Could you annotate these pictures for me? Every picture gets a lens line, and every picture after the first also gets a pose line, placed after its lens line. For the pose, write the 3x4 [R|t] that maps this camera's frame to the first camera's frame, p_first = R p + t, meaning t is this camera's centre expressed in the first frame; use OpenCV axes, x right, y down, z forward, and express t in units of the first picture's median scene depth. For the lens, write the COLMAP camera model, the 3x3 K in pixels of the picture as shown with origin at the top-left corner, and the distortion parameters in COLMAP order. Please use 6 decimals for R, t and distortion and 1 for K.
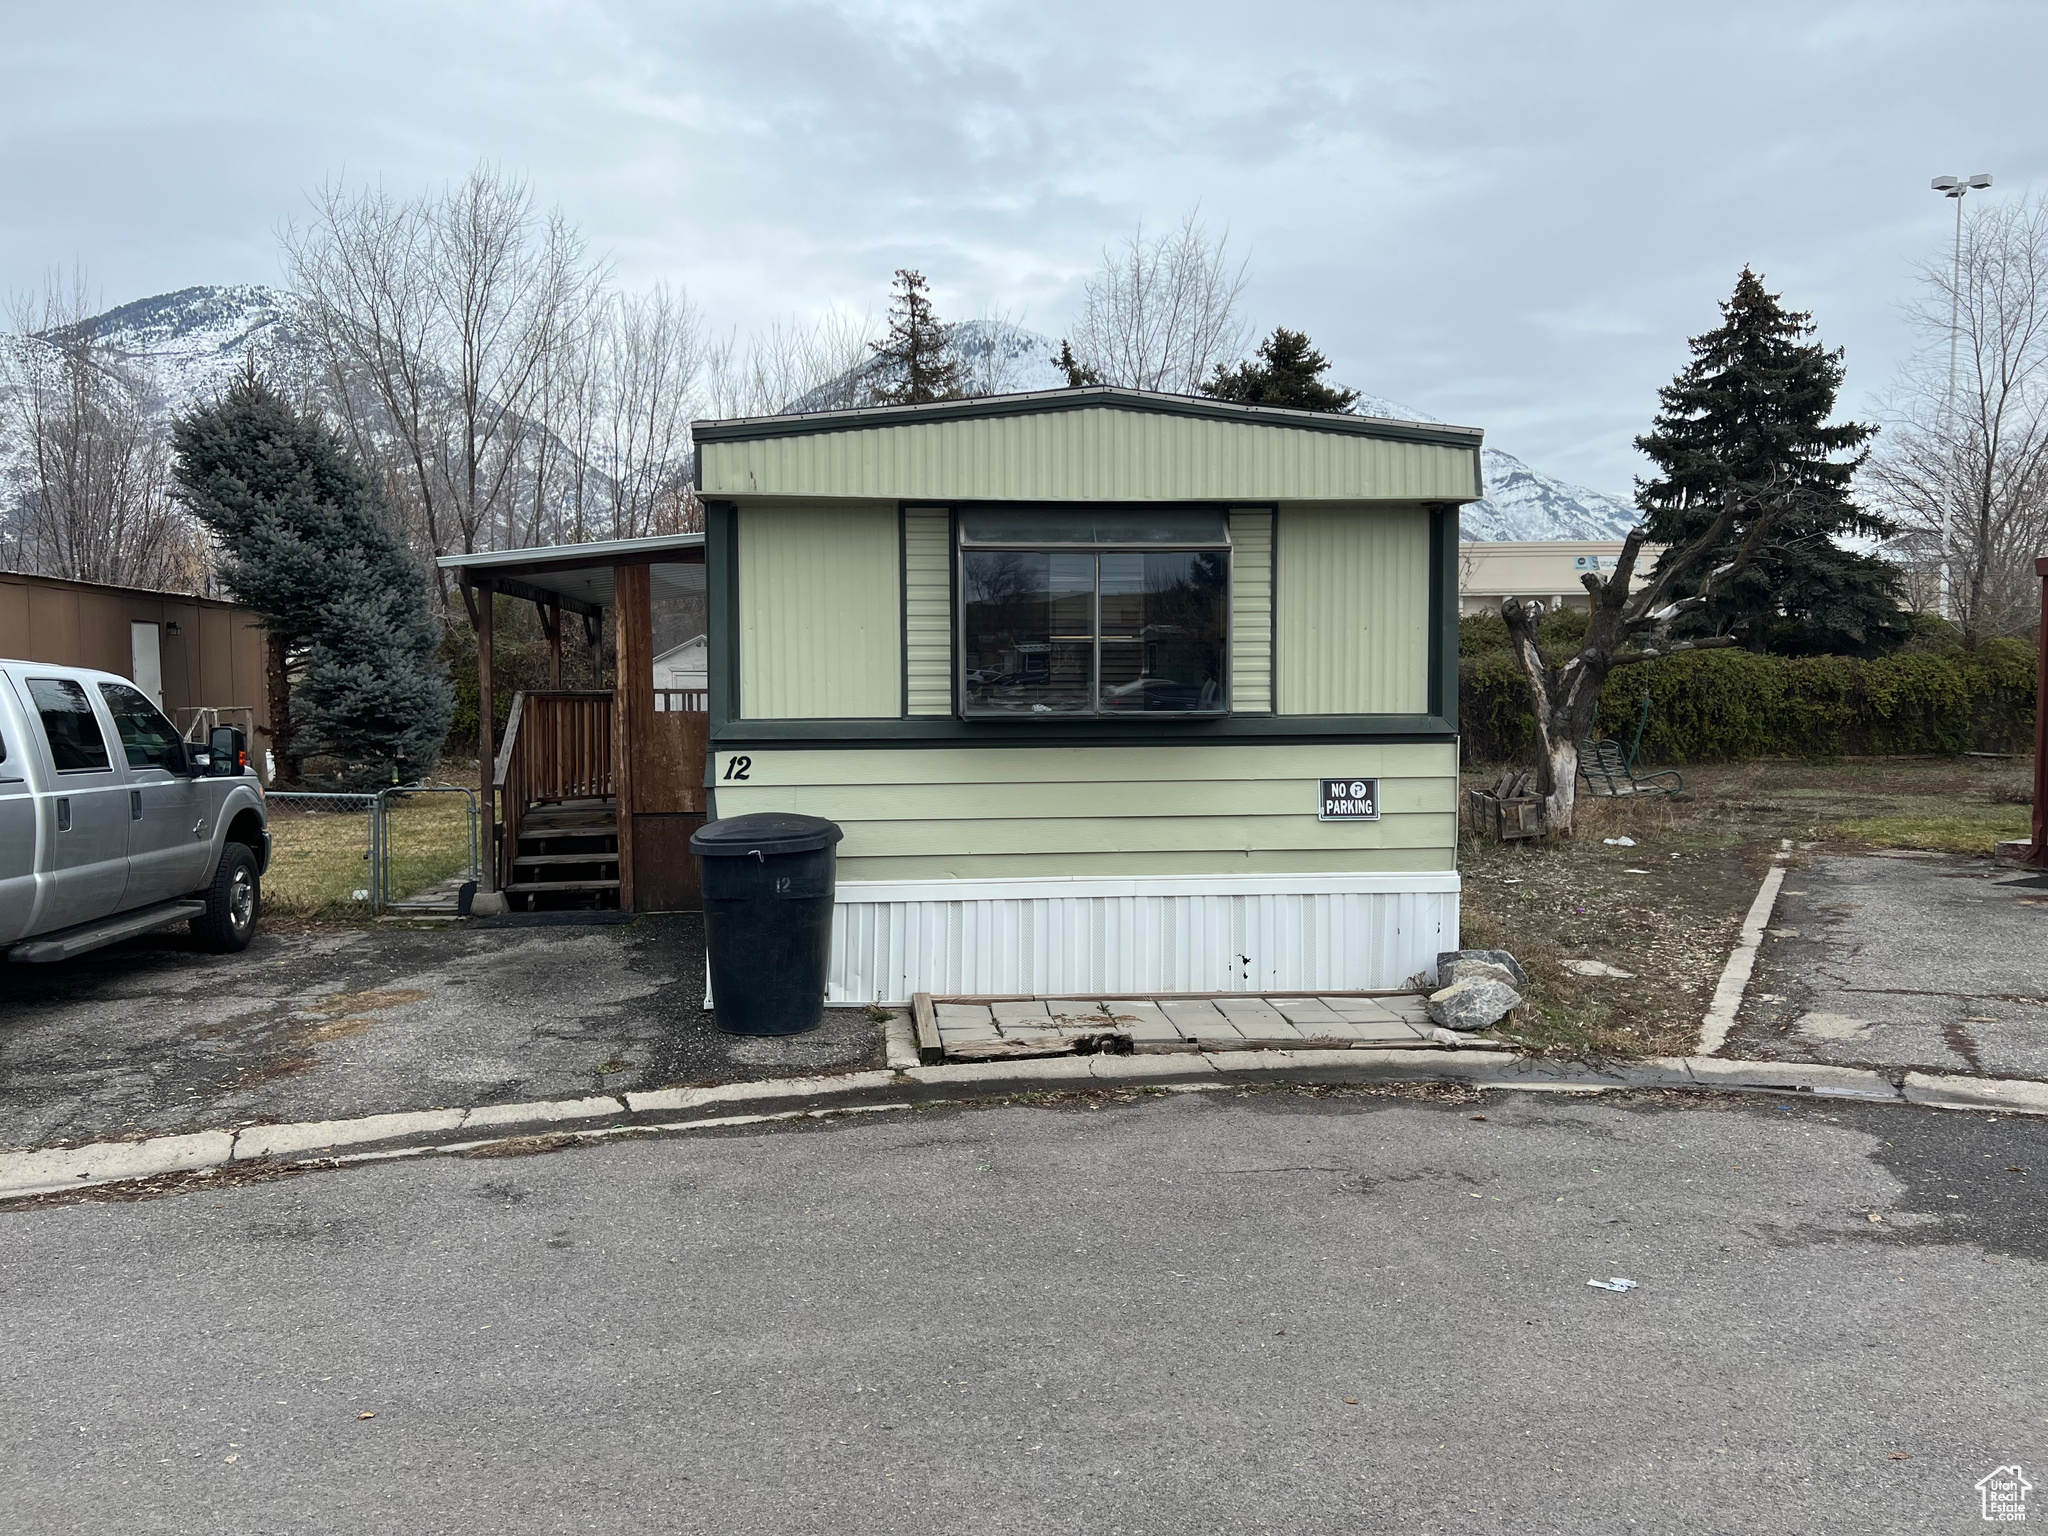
lens RADIAL K [[1537.8, 0, 1019.3], [0, 1537.8, 768.1], [0, 0, 1]] dist [0.042113, -0.049987]
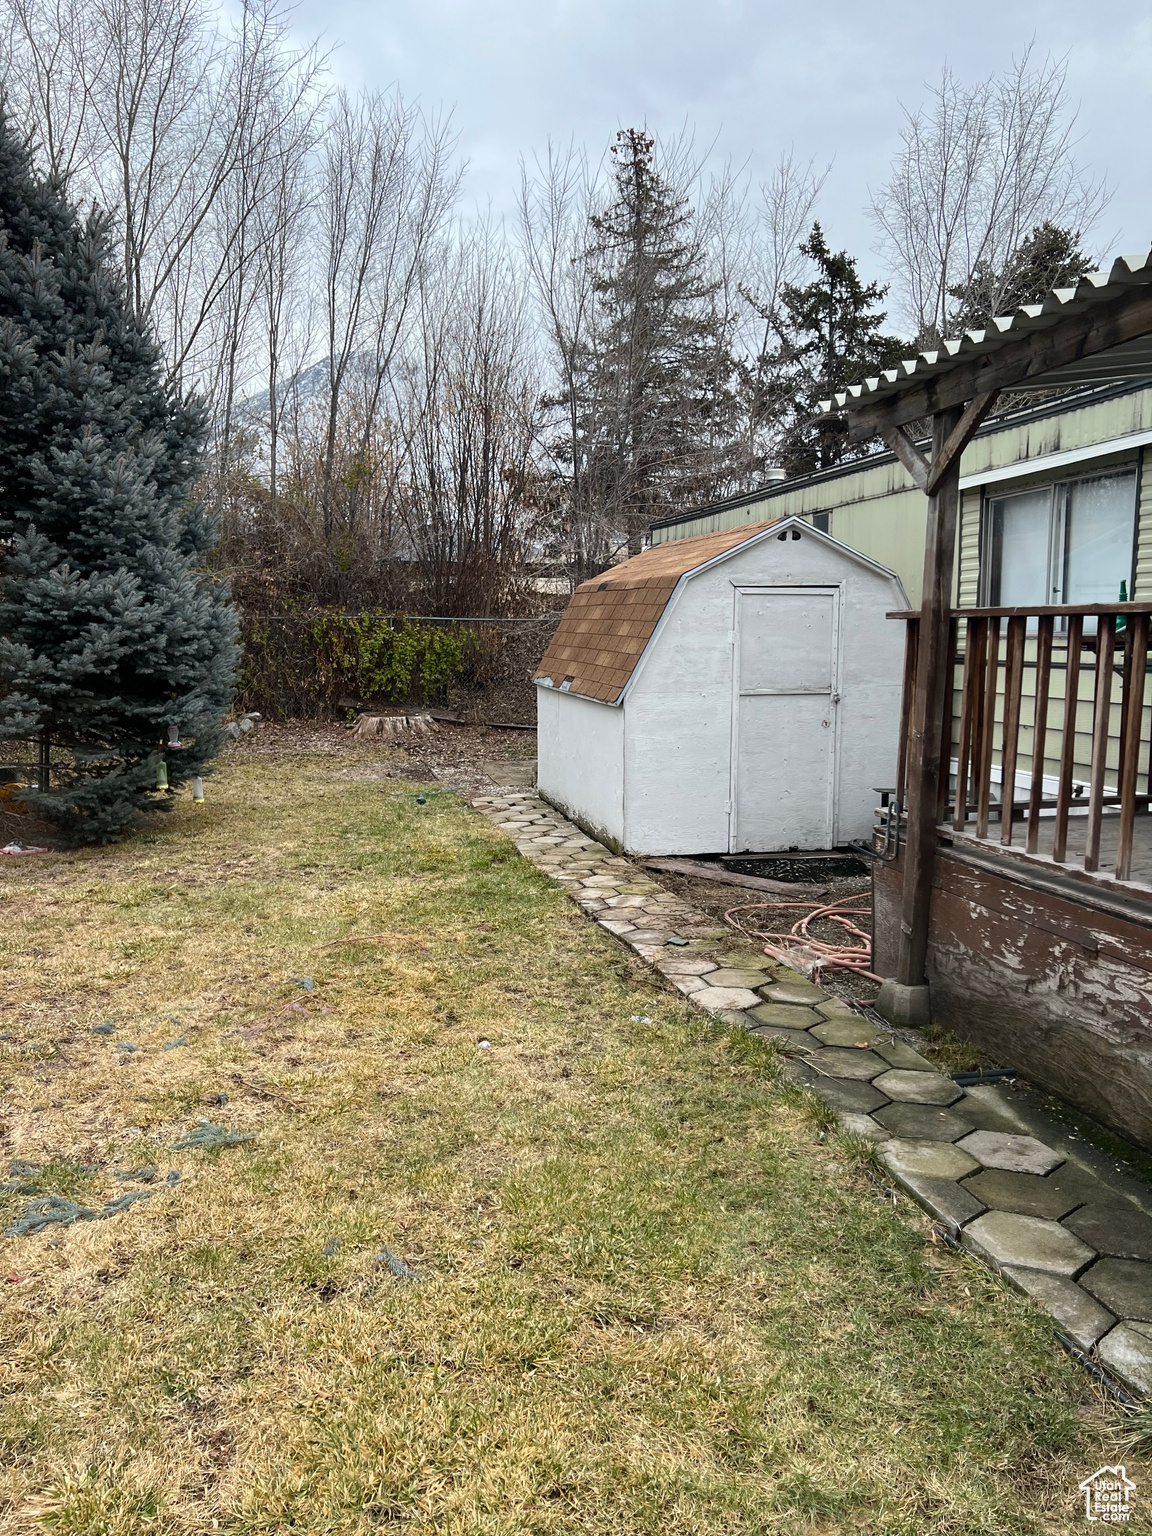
lens RADIAL K [[1153.3, 0, 580.1], [0, 1153.3, 766.6], [0, 0, 1]] dist [0.042113, -0.049987]
pose [[0.988709, -0.017109, 0.148868, -0.326372], [0.008213, 0.998155, 0.060166, -0.023855], [-0.149623, -0.058264, 0.987025, 0.581090]]
